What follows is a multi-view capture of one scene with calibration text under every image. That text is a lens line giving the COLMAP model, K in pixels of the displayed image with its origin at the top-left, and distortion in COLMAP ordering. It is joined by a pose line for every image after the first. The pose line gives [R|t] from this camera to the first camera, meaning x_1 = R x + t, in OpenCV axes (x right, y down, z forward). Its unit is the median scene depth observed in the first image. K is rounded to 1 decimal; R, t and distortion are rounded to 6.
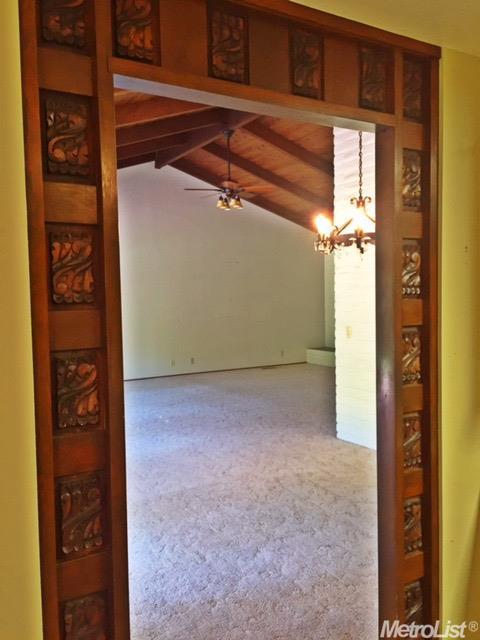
lens RADIAL K [[547.0, 0, 238.5], [0, 547.0, 318.2], [0, 0, 1]] dist [0.045983, -0.023363]
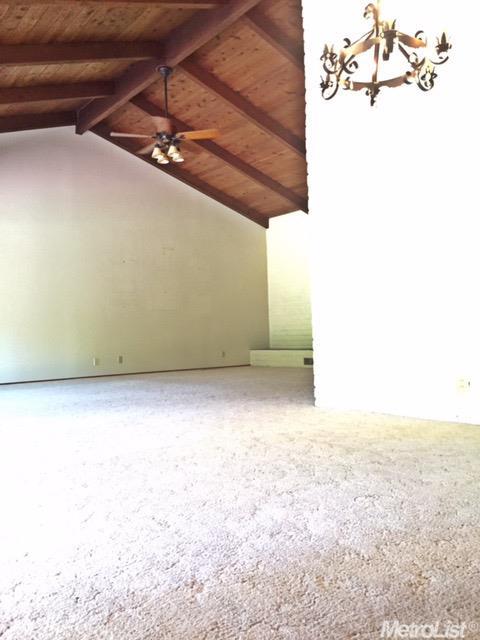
lens RADIAL K [[547.0, 0, 239.2], [0, 547.0, 319.7], [0, 0, 1]] dist [0.045983, -0.023363]
pose [[0.990290, -0.006945, 0.138843, -0.068314], [0.017273, 0.997159, -0.073322, 0.286072], [-0.137939, 0.075008, 0.987596, 0.444374]]
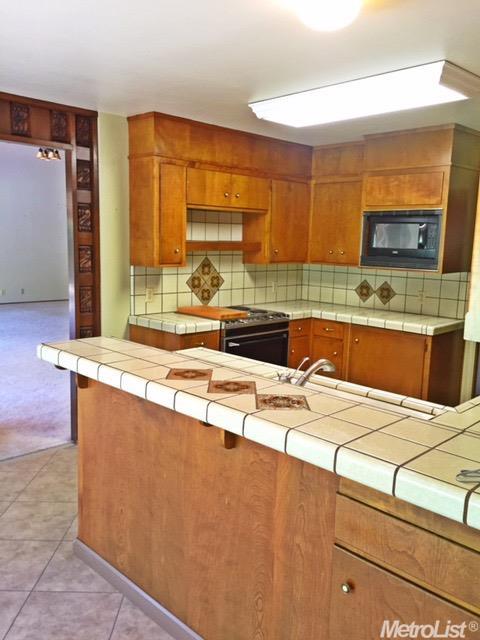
lens RADIAL K [[547.0, 0, 236.4], [0, 547.0, 318.4], [0, 0, 1]] dist [0.045983, -0.023363]
pose [[0.968781, 0.005411, 0.247859, 0.216928], [-0.029368, 0.995227, 0.093062, 0.049389], [-0.246173, -0.097435, 0.964316, -0.736891]]
